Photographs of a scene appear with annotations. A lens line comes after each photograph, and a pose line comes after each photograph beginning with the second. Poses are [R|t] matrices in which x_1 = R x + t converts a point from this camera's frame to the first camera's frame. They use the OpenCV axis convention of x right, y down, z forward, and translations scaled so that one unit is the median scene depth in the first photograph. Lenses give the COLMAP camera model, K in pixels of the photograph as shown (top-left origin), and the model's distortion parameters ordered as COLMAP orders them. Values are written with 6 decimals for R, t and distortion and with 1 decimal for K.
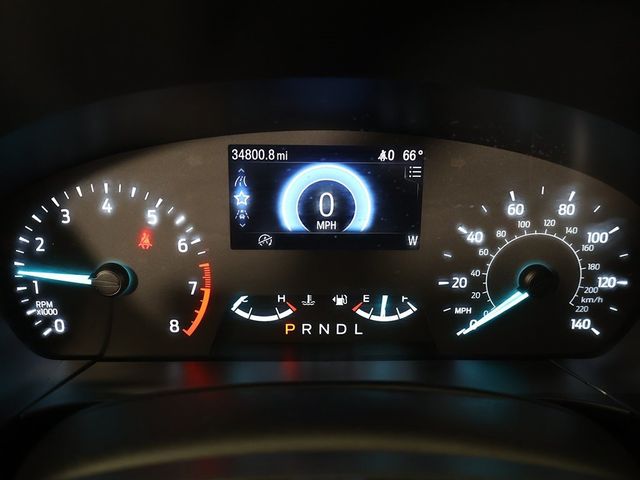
lens RADIAL K [[578.0, 0, 319.7], [0, 578.0, 241.1], [0, 0, 1]] dist [-0.007434, 0.030100]
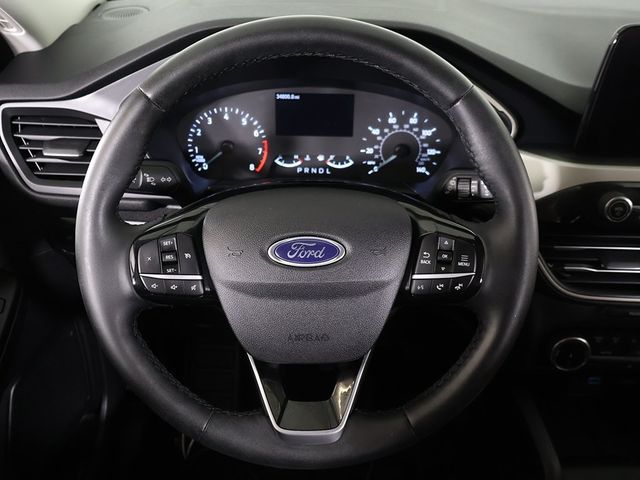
lens RADIAL K [[578.0, 0, 319.7], [0, 578.0, 239.7], [0, 0, 1]] dist [-0.007434, 0.030100]
pose [[0.999380, 0.019921, -0.029023, 0.112071], [-0.015235, 0.988023, 0.153555, 0.071368], [0.031735, -0.153017, 0.987714, -1.469086]]
